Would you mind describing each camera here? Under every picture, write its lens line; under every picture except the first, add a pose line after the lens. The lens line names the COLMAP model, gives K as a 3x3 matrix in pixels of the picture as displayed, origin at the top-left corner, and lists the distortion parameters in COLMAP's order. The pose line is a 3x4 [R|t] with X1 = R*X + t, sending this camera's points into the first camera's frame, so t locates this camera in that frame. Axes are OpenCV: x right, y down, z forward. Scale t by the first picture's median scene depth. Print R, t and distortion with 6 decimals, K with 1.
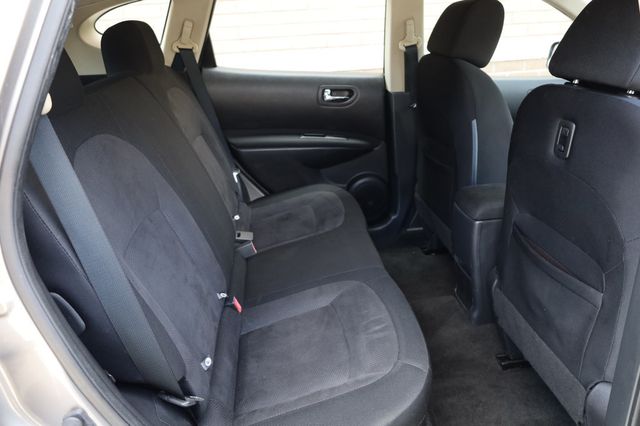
lens RADIAL K [[443.8, 0, 320.0], [0, 443.8, 213.0], [0, 0, 1]] dist [0.000498, 0.004797]
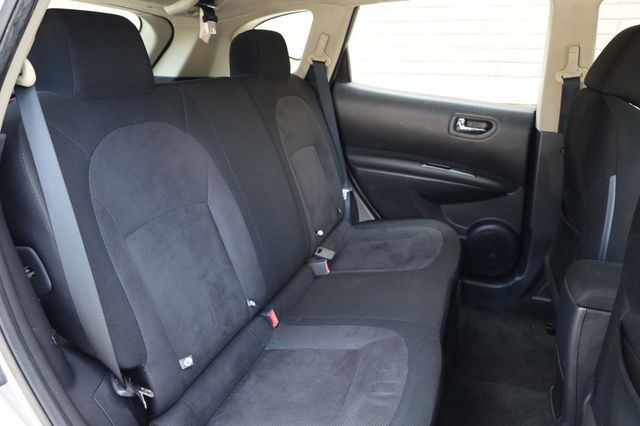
lens RADIAL K [[443.8, 0, 320.0], [0, 443.8, 213.0], [0, 0, 1]] dist [0.000498, 0.004797]
pose [[0.891304, 0.207649, -0.403063, 0.170854], [-0.228996, 0.973415, -0.004903, -0.023984], [0.391329, 0.096670, 0.915159, 0.092485]]
